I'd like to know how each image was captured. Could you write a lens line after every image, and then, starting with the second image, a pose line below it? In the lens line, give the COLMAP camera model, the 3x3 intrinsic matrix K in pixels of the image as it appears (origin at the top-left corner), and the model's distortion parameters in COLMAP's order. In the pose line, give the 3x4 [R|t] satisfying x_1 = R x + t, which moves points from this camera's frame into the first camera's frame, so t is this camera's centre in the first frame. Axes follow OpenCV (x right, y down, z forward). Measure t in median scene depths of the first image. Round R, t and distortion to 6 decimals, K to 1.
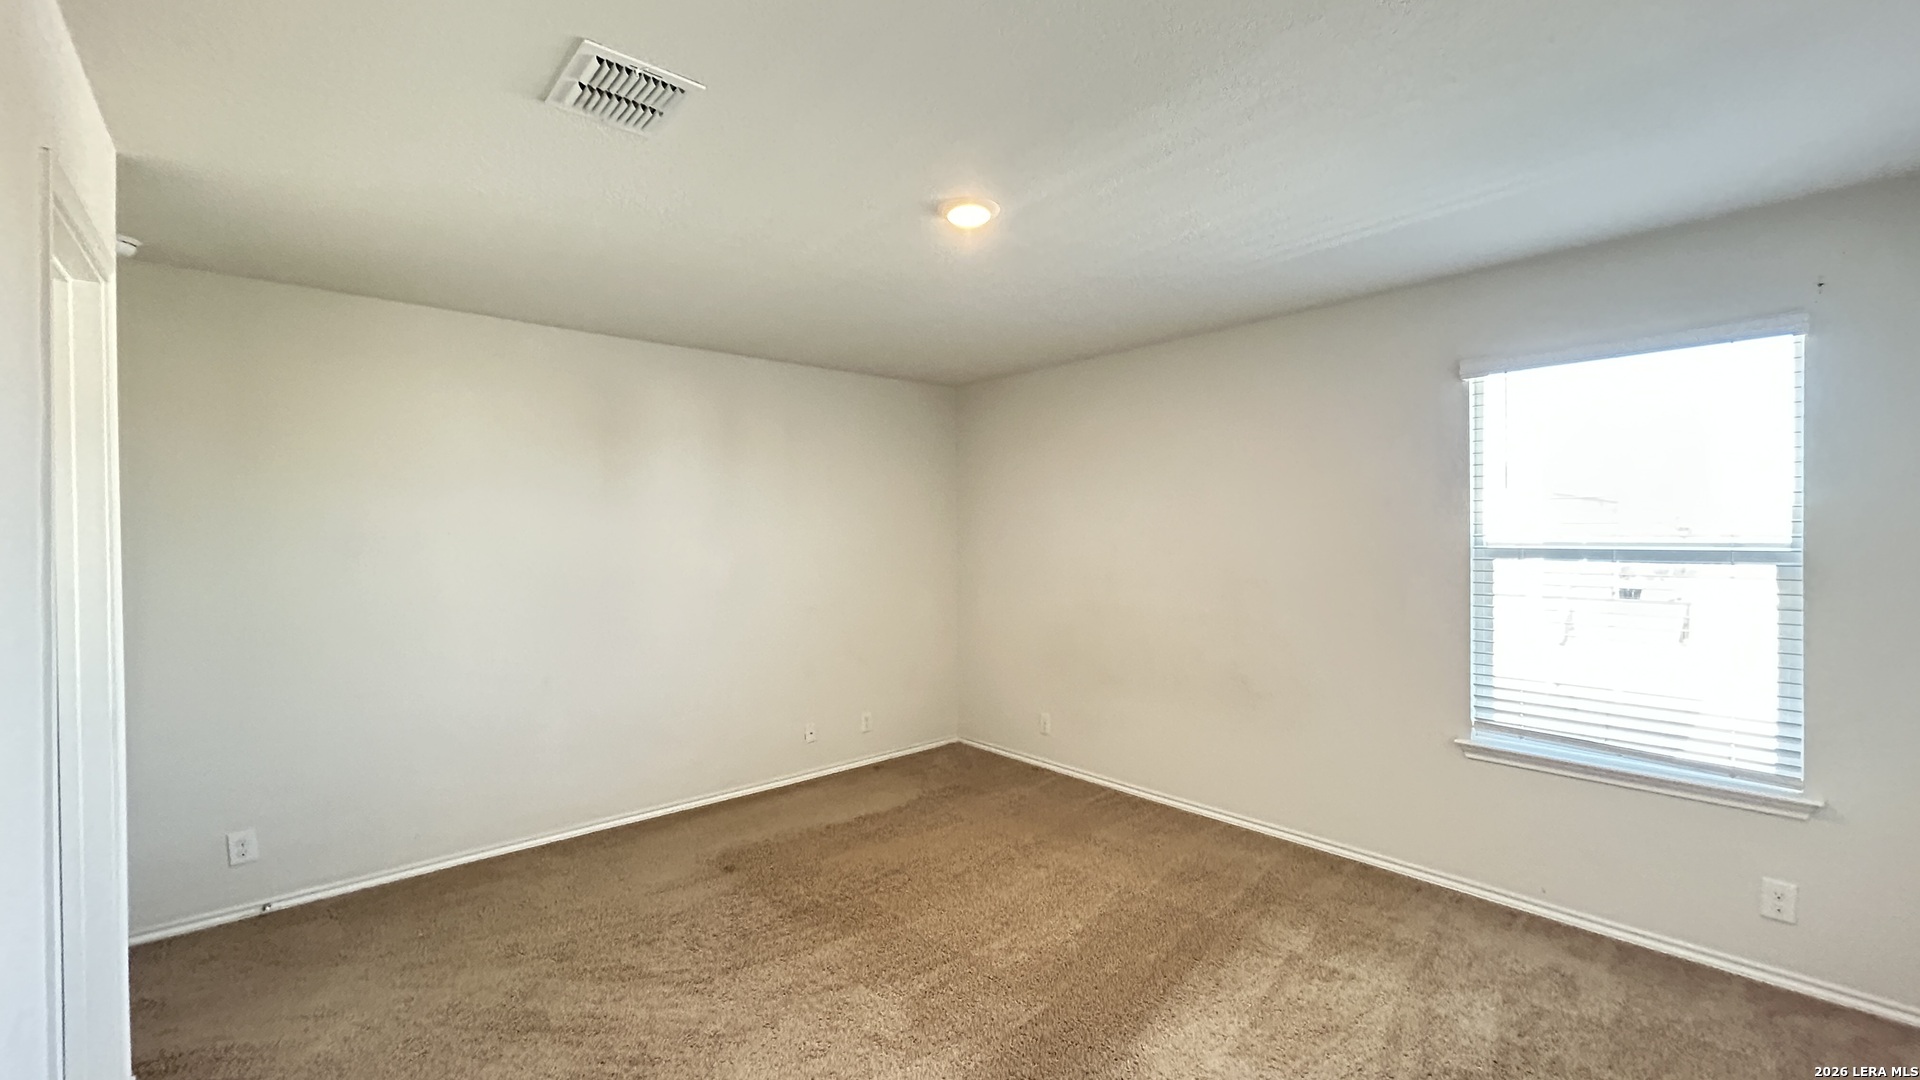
lens RADIAL K [[772.6, 0, 958.2], [0, 772.6, 541.0], [0, 0, 1]] dist [0.001219, 0.000120]
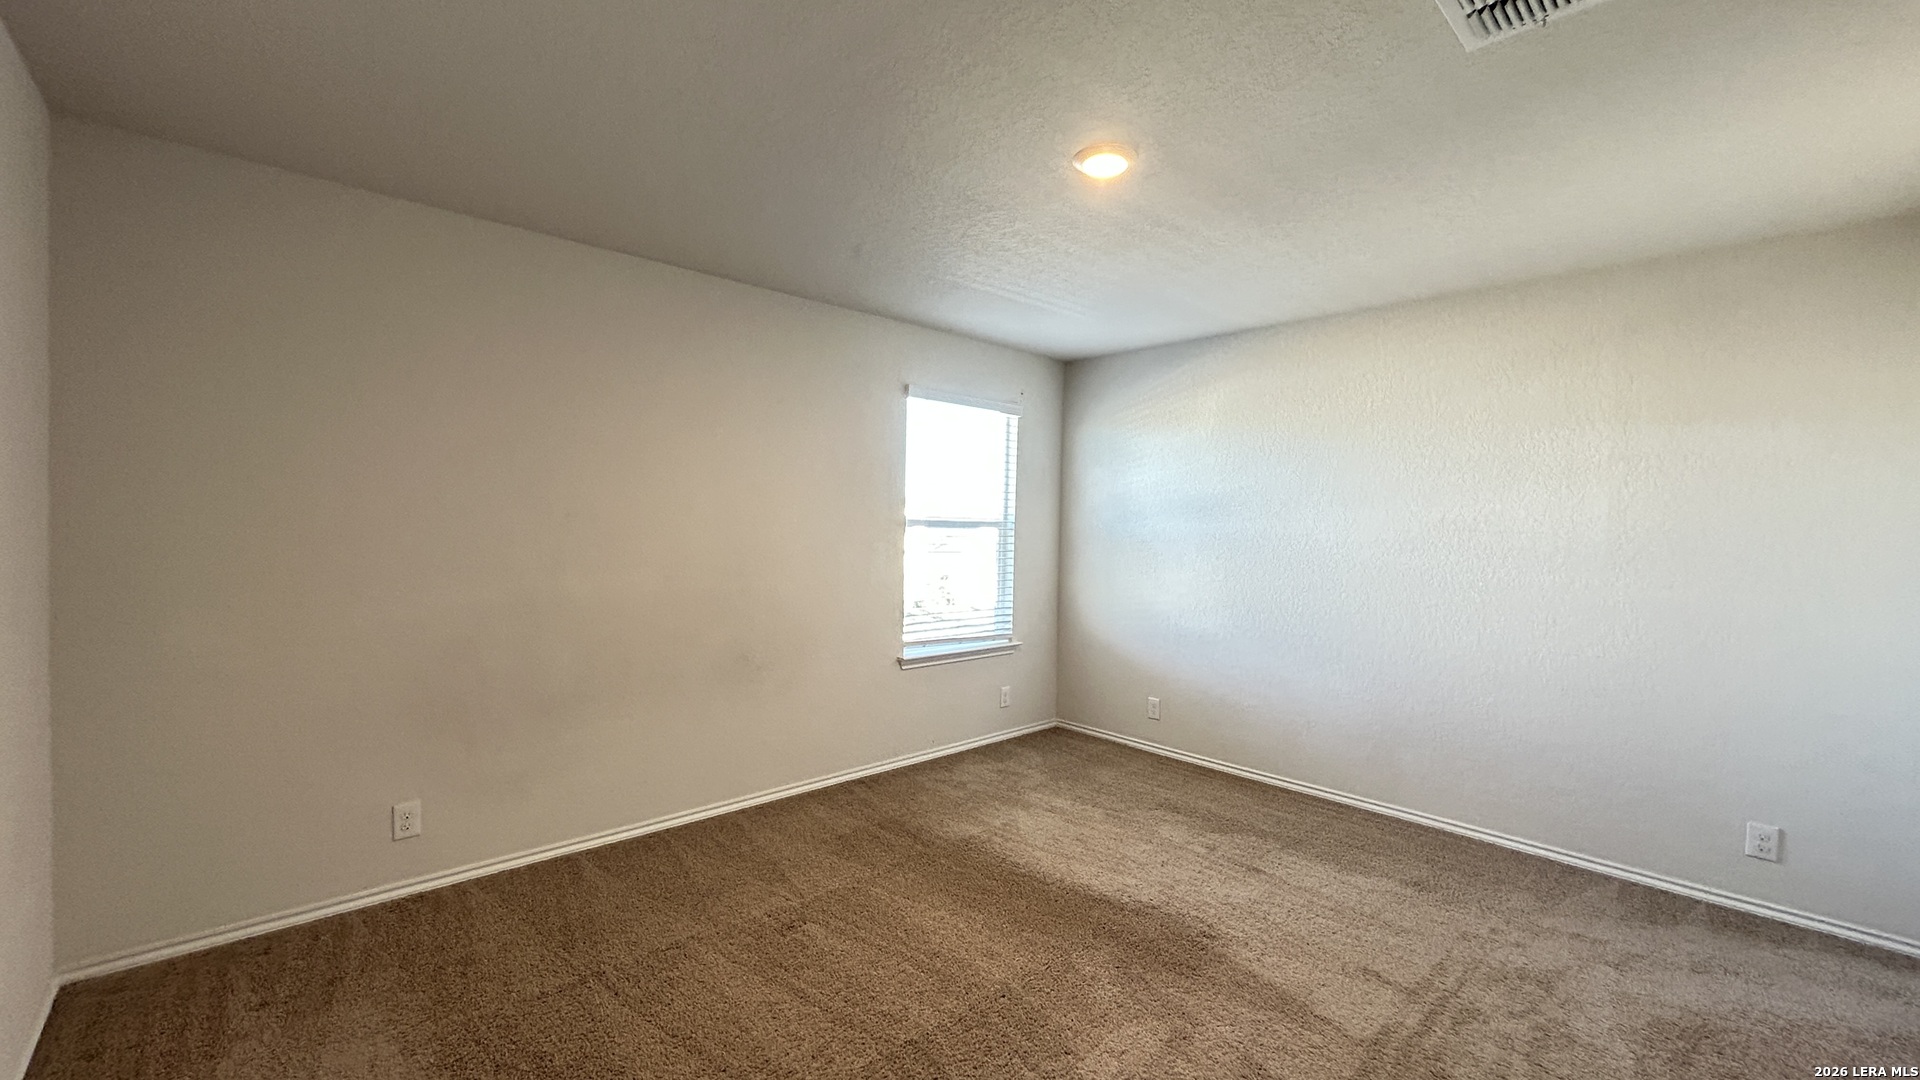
lens RADIAL K [[770.8, 0, 964.6], [0, 770.8, 532.2], [0, 0, 1]] dist [0.002191, 0.000322]
pose [[-0.039595, -0.008120, 0.999183, -0.762664], [-0.015400, 0.999853, 0.007515, 0.022762], [-0.999097, -0.015089, -0.039714, 0.989809]]
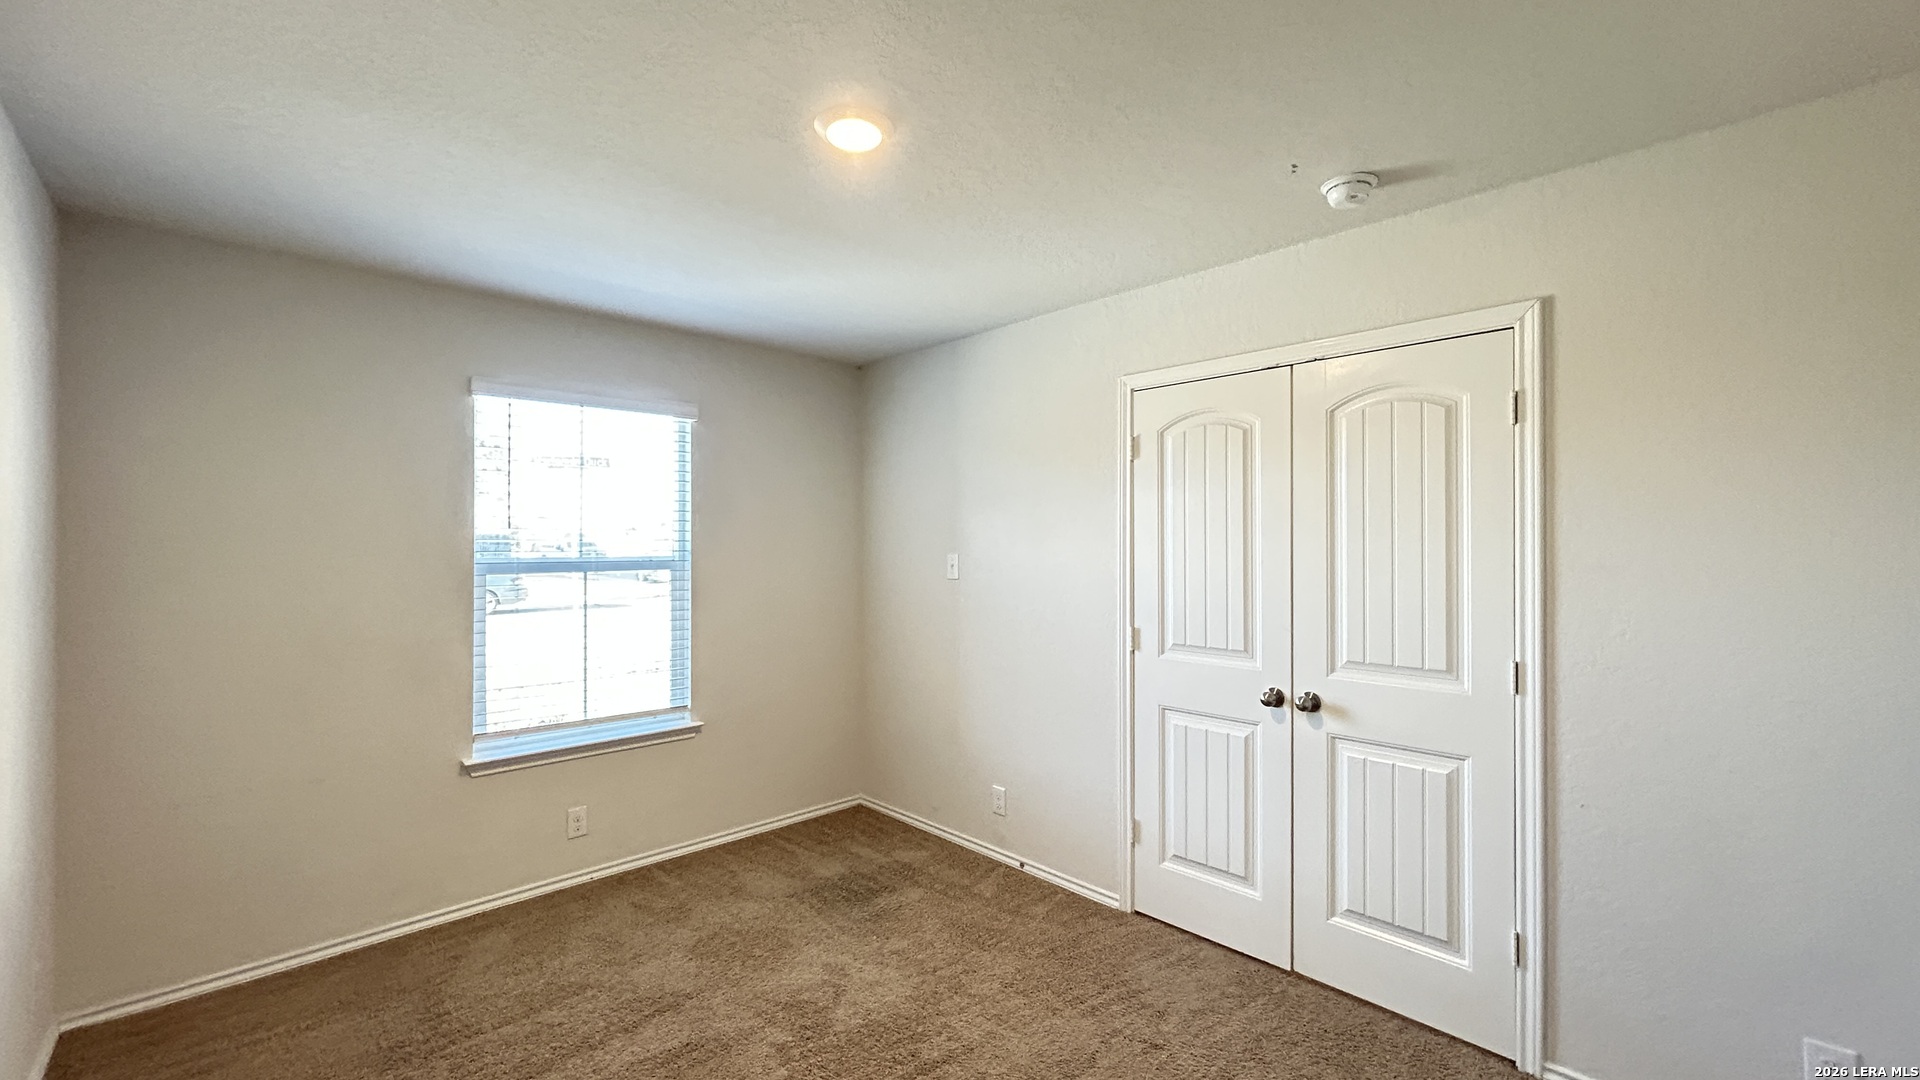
lens RADIAL K [[772.6, 0, 958.2], [0, 772.6, 541.0], [0, 0, 1]] dist [0.001219, 0.000120]
pose [[-0.030442, 0.007174, 0.999511, -0.366536], [0.011946, 0.999905, -0.006813, -0.006488], [-0.999465, 0.011733, -0.030525, 0.426334]]
